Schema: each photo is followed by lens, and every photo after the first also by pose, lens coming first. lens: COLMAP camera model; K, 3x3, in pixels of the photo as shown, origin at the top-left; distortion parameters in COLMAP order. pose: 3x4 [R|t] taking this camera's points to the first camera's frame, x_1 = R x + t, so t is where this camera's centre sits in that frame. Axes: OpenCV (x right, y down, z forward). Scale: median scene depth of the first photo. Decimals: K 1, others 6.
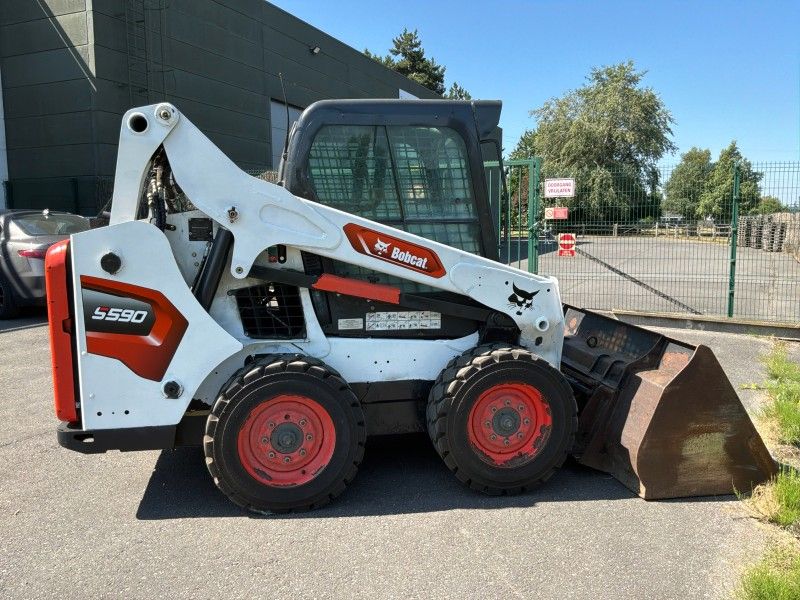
lens RADIAL K [[666.9, 0, 400.9], [0, 666.9, 301.8], [0, 0, 1]] dist [0.075081, -0.123410]
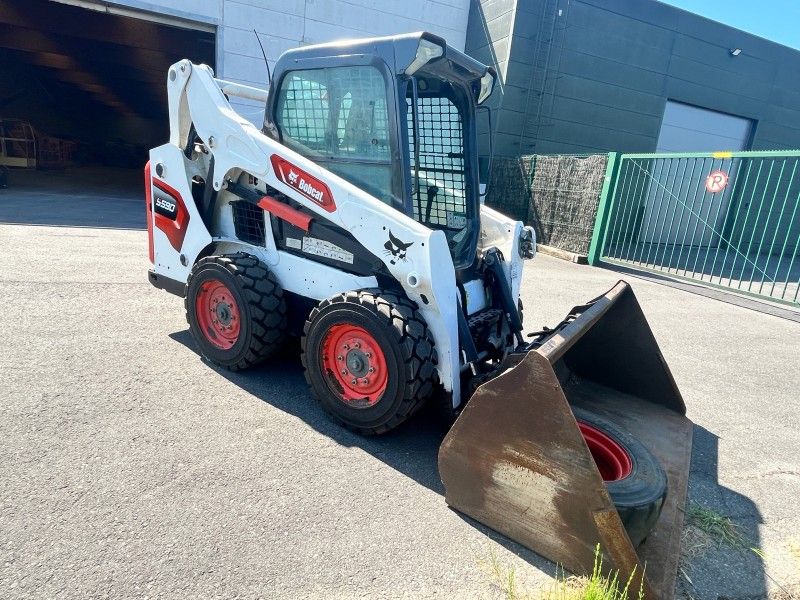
lens RADIAL K [[471.7, 0, 392.5], [0, 471.7, 302.6], [0, 0, 1]] dist [-0.009182, -0.000502]
pose [[0.682050, 0.255822, -0.685100, 0.674752], [-0.193815, 0.966552, 0.167966, -0.041867], [0.705155, 0.018221, 0.708819, 0.533757]]
